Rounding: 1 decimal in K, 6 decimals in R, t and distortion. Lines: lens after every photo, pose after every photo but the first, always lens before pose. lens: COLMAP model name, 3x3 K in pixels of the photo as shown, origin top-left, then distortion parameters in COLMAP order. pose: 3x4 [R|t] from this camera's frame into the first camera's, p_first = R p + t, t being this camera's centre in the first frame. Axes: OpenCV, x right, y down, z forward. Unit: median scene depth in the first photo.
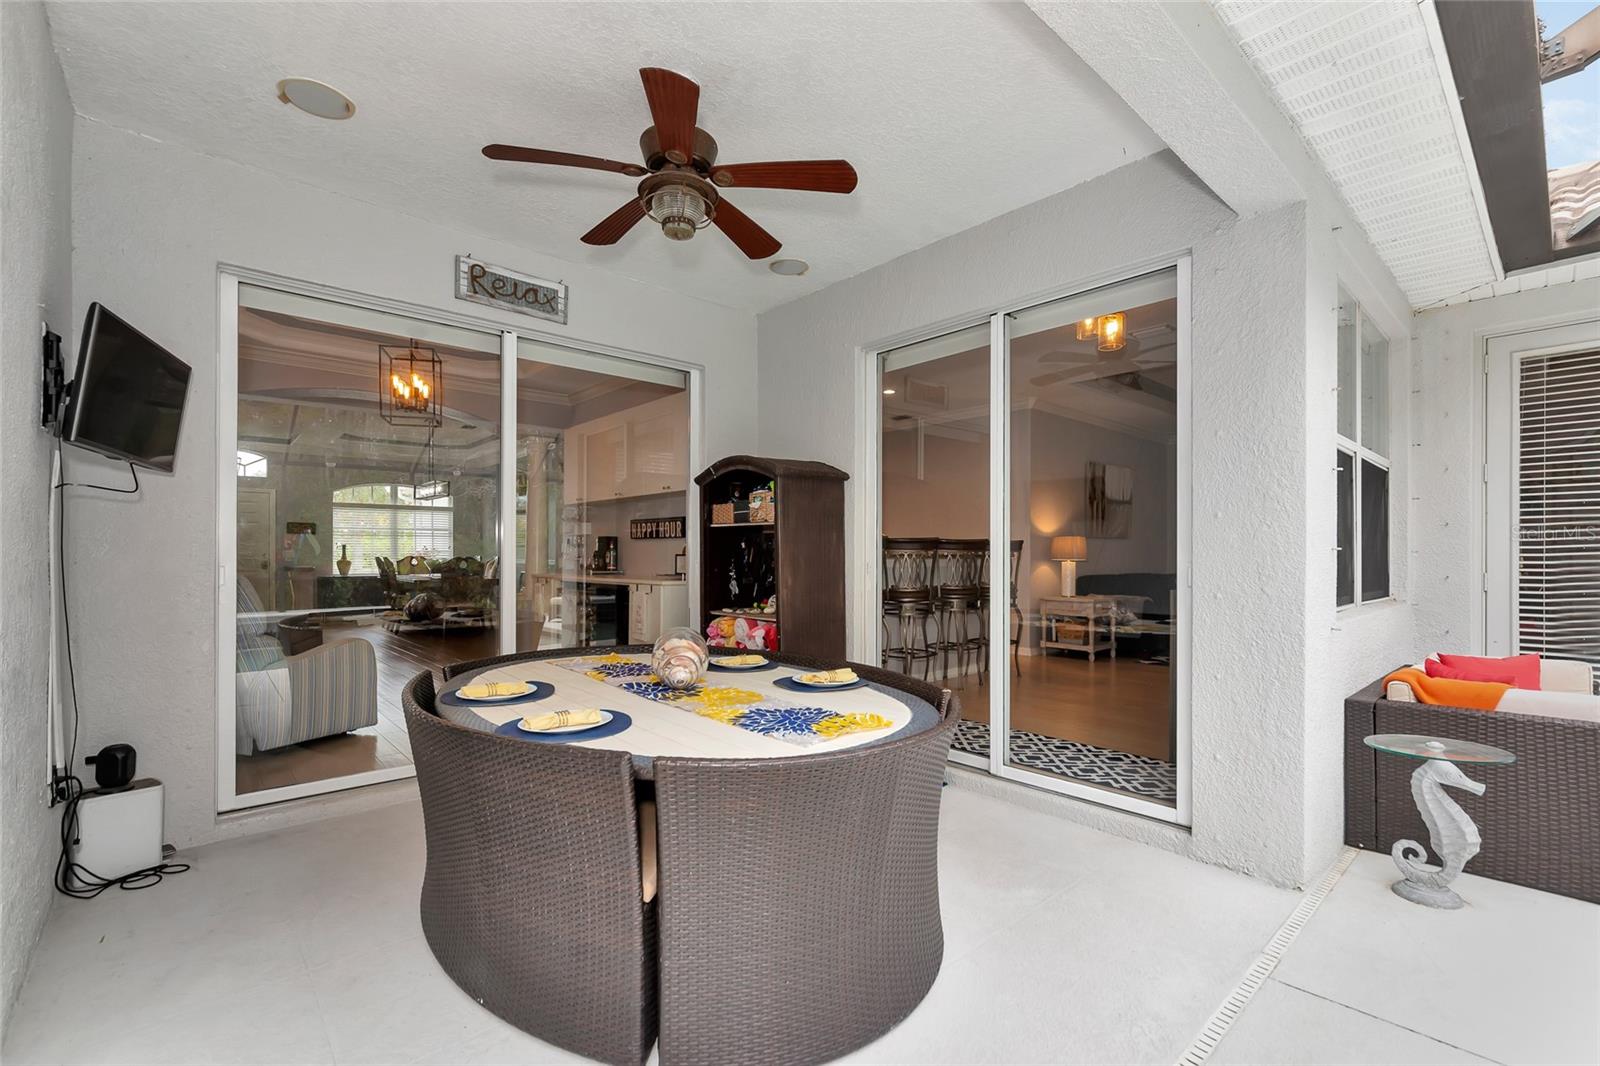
lens RADIAL K [[699.9, 0, 800.2], [0, 699.9, 542.5], [0, 0, 1]] dist [0.004950, 0.000465]
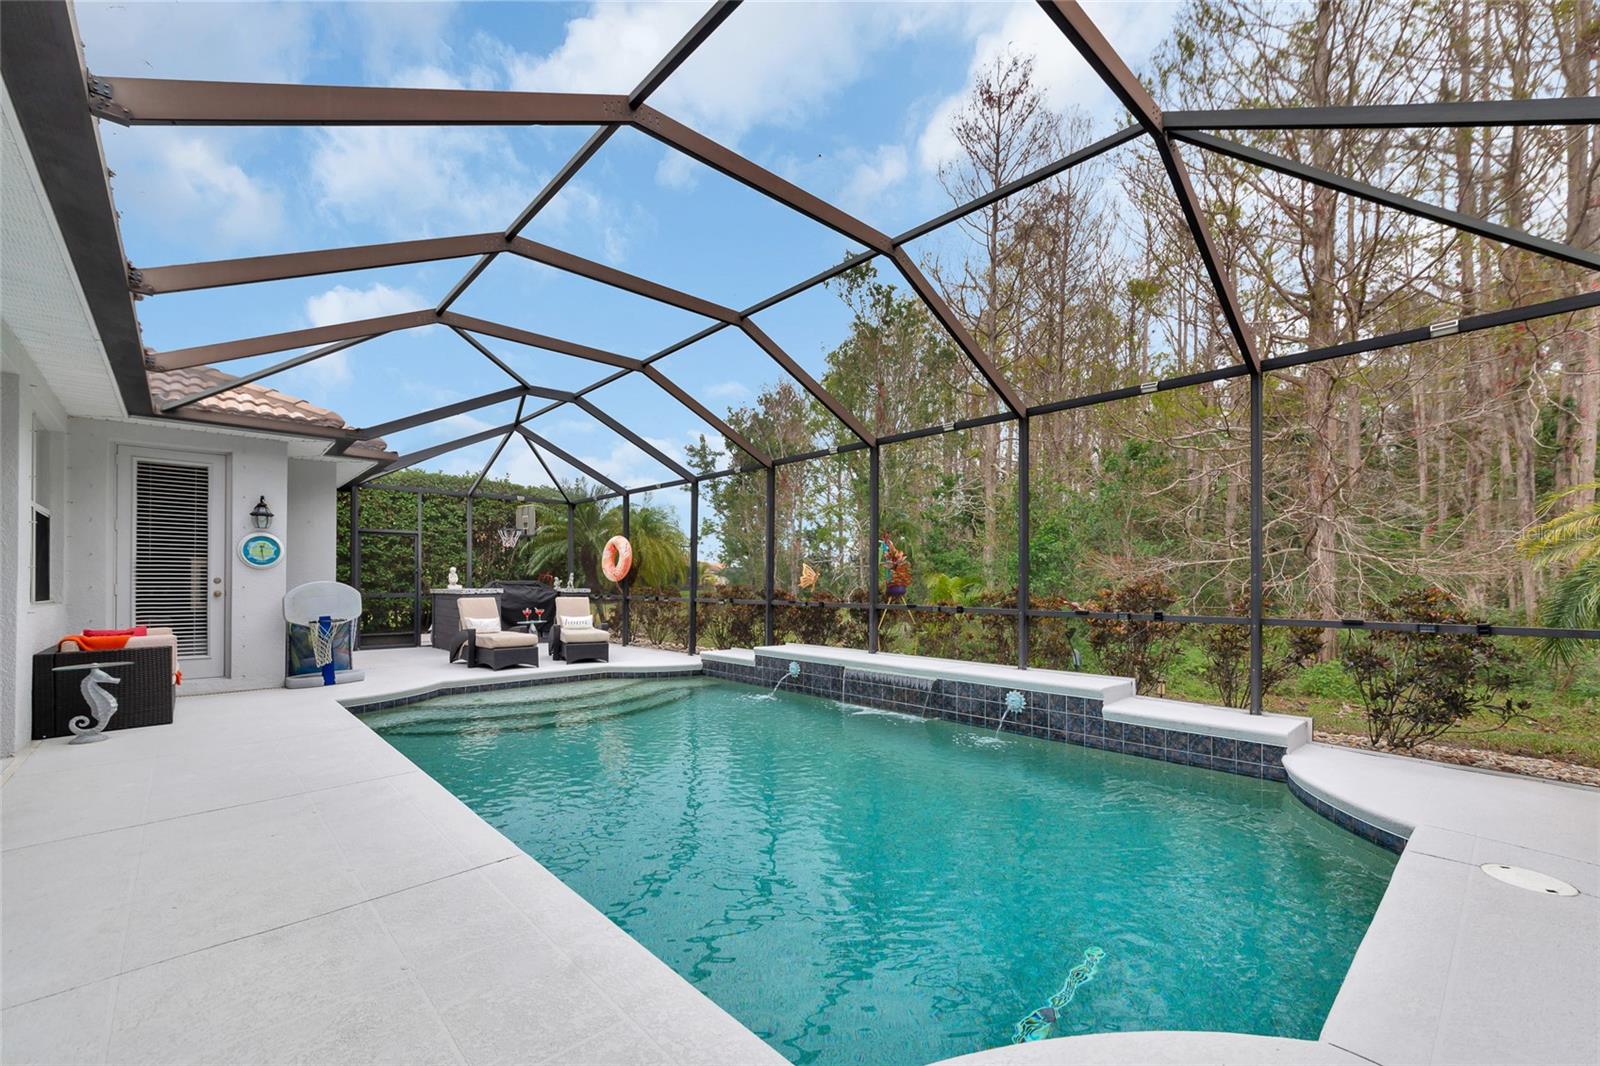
lens RADIAL K [[656.9, 0, 828.7], [0, 656.9, 577.1], [0, 0, 1]] dist [-0.001654, 0.000215]
pose [[-0.038987, -0.007809, 0.999209, -0.906820], [-0.012028, 0.999901, 0.007345, -0.000076], [-0.999167, -0.011732, -0.039077, -0.882430]]
